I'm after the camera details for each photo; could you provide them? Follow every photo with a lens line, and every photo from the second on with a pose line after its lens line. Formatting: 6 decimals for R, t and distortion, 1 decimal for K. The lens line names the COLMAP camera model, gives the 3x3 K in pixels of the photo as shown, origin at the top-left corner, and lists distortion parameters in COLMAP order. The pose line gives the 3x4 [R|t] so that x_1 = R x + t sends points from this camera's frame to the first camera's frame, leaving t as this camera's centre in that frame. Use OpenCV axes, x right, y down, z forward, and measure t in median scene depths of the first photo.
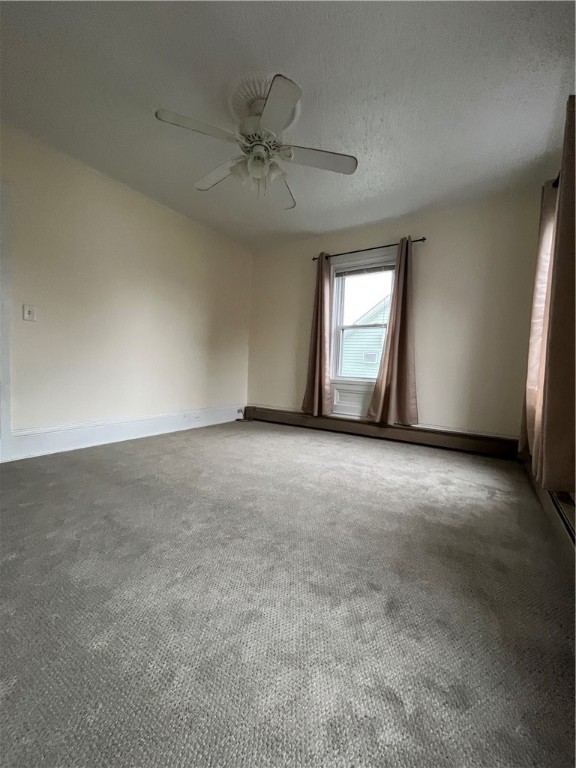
lens RADIAL K [[311.2, 0, 287.0], [0, 311.2, 385.0], [0, 0, 1]] dist [-0.000731, -0.000323]
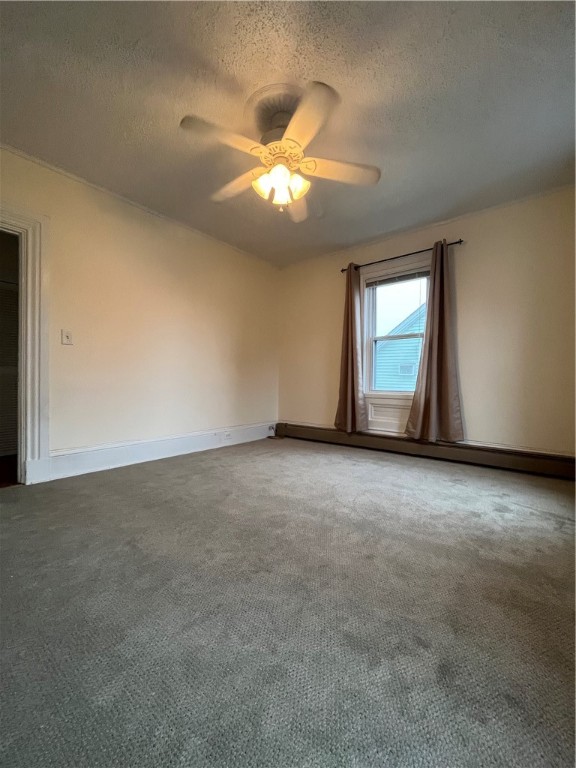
lens RADIAL K [[311.2, 0, 287.0], [0, 311.2, 385.0], [0, 0, 1]] dist [-0.000731, -0.000323]
pose [[0.993847, -0.026716, -0.107494, 0.016609], [0.021530, 0.998561, -0.049116, -0.005370], [0.108651, 0.046499, 0.992992, 0.056725]]
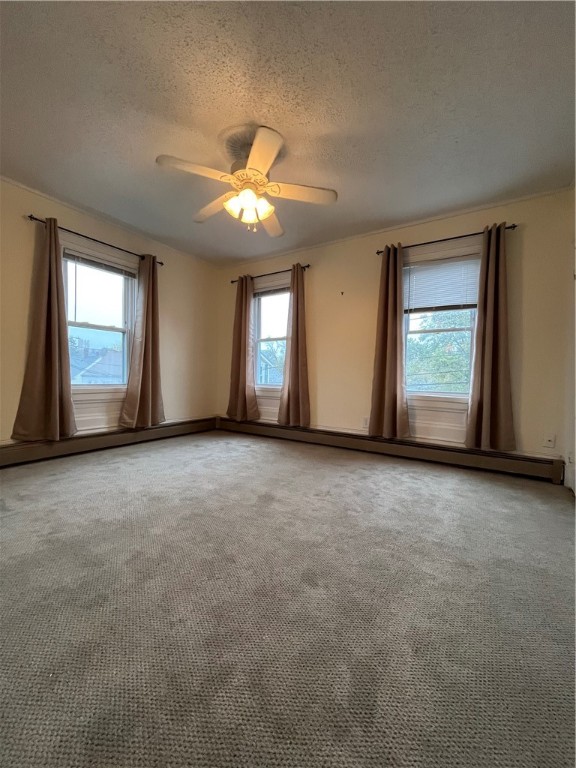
lens RADIAL K [[311.2, 0, 287.0], [0, 311.2, 385.0], [0, 0, 1]] dist [-0.000731, -0.000323]
pose [[0.001512, -0.064298, 0.997930, -1.207856], [0.041463, 0.997077, 0.064181, -0.106749], [-0.999139, 0.041280, 0.004173, 0.862346]]
